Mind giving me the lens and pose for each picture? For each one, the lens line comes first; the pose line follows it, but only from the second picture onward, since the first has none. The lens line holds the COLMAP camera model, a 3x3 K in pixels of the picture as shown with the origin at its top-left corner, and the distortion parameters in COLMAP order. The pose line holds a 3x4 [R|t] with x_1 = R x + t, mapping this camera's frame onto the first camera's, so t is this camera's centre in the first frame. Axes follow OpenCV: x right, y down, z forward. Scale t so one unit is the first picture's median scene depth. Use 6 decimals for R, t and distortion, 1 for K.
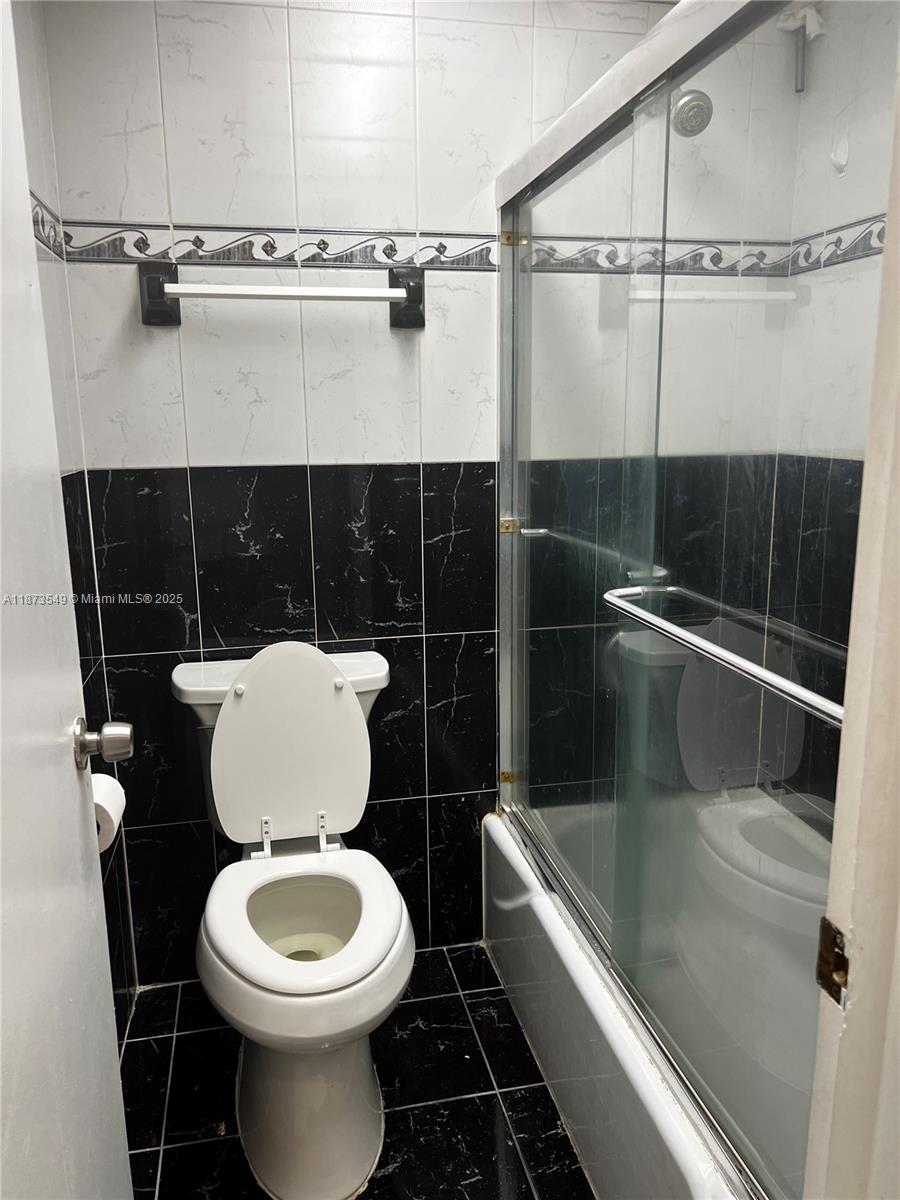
lens RADIAL K [[886.5, 0, 450.0], [0, 886.5, 600.0], [0, 0, 1]] dist [0.058568, -0.060590]
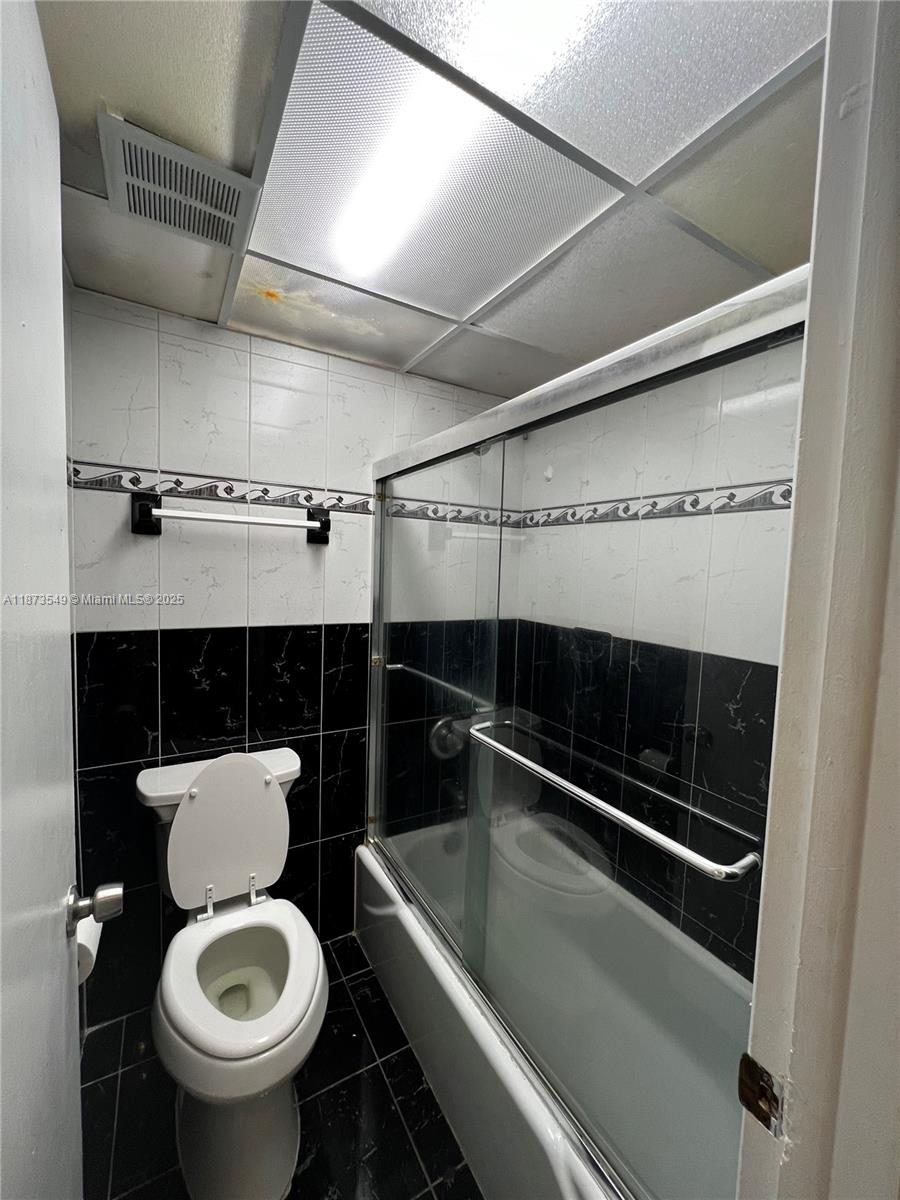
lens RADIAL K [[473.3, 0, 450.0], [0, 473.3, 600.0], [0, 0, 1]] dist [0.001742, 0.000487]
pose [[0.949553, 0.022141, 0.312824, -0.088875], [0.020705, 0.990902, -0.132981, -0.085682], [-0.312922, 0.132750, 0.940456, 0.128686]]
